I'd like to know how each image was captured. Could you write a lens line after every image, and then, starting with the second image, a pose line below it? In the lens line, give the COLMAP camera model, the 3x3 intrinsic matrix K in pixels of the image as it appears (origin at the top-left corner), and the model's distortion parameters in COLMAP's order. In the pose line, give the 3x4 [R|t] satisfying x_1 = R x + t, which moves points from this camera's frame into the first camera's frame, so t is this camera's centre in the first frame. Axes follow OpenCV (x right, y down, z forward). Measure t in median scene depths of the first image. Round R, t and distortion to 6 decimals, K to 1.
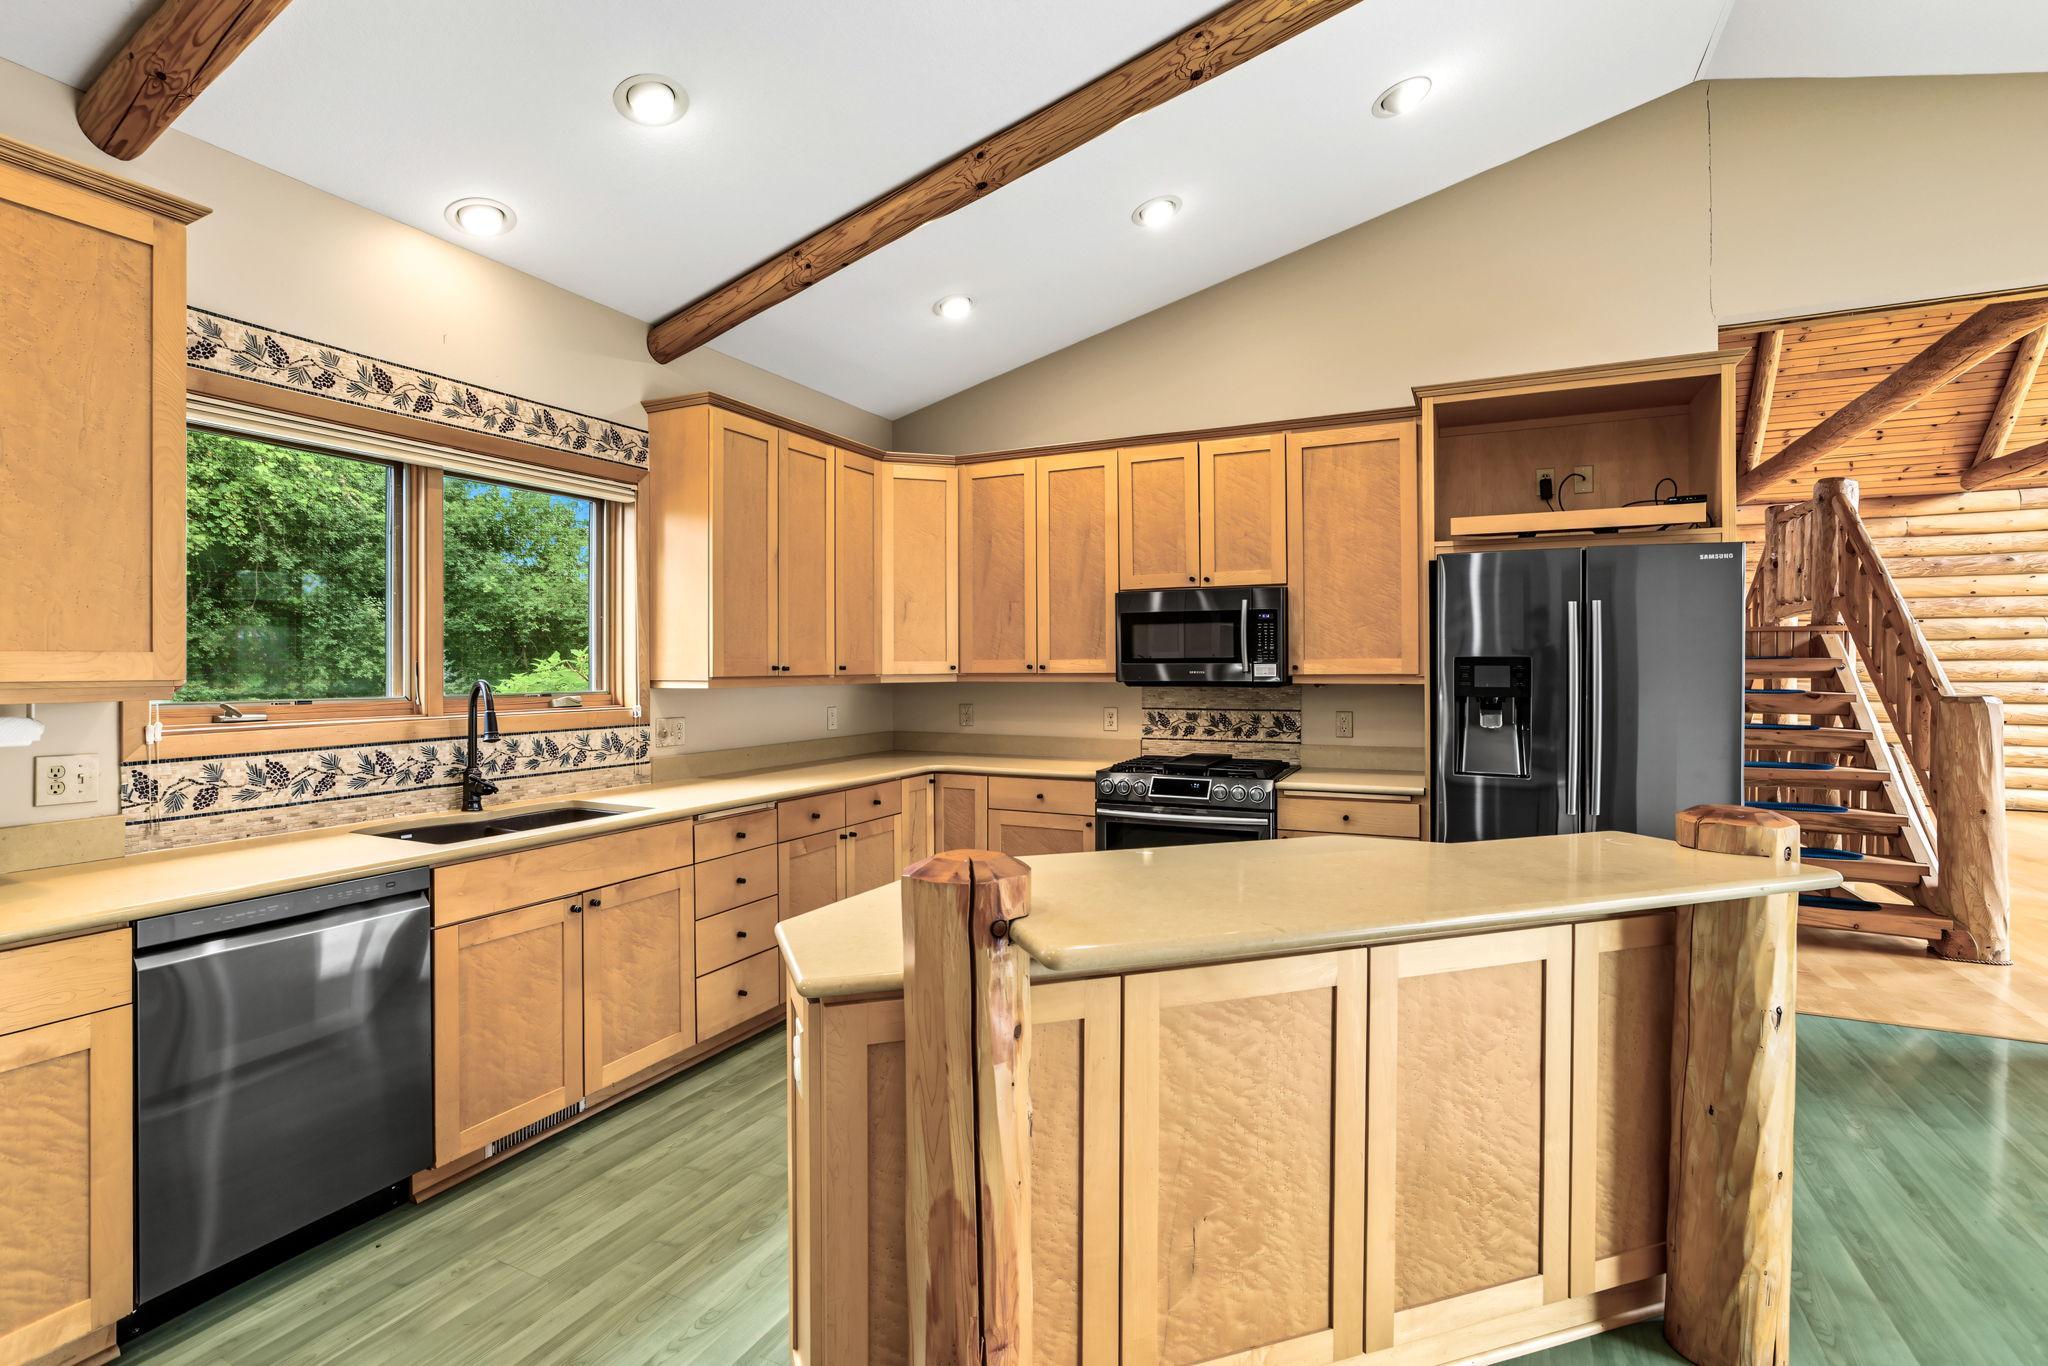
lens RADIAL K [[979.8, 0, 1020.3], [0, 979.8, 672.2], [0, 0, 1]] dist [0.002147, 0.000270]
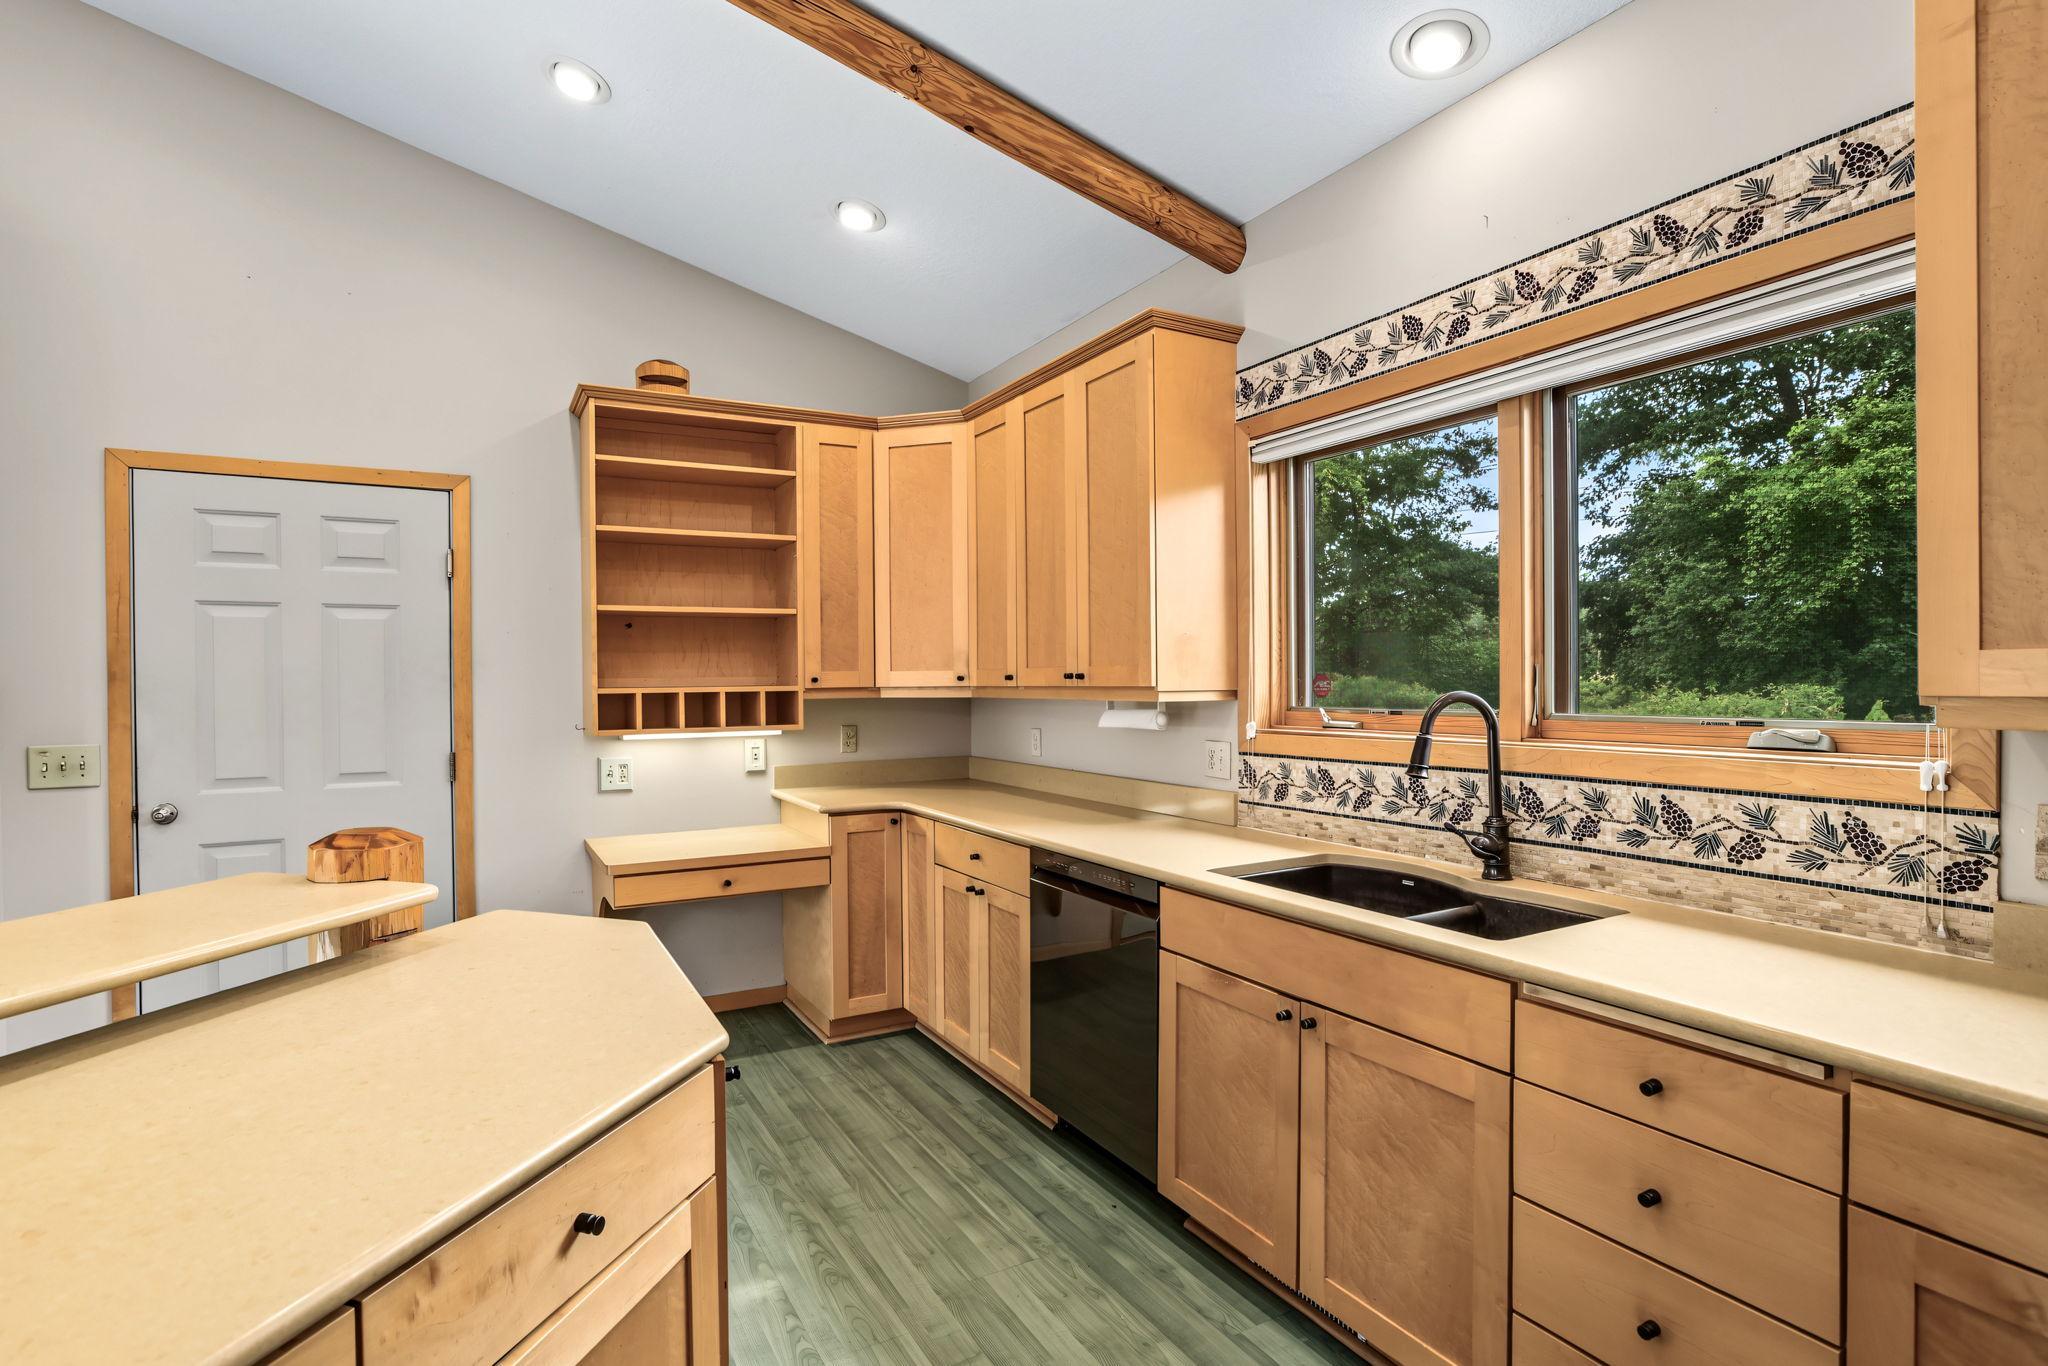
lens RADIAL K [[1038.5, 0, 1020.3], [0, 1038.5, 695.3], [0, 0, 1]] dist [-0.022715, 0.000752]
pose [[-0.601584, 0.015045, -0.798668, 0.256617], [0.001381, 0.999841, 0.017795, -0.003307], [0.798808, 0.009602, -0.601509, 1.295375]]
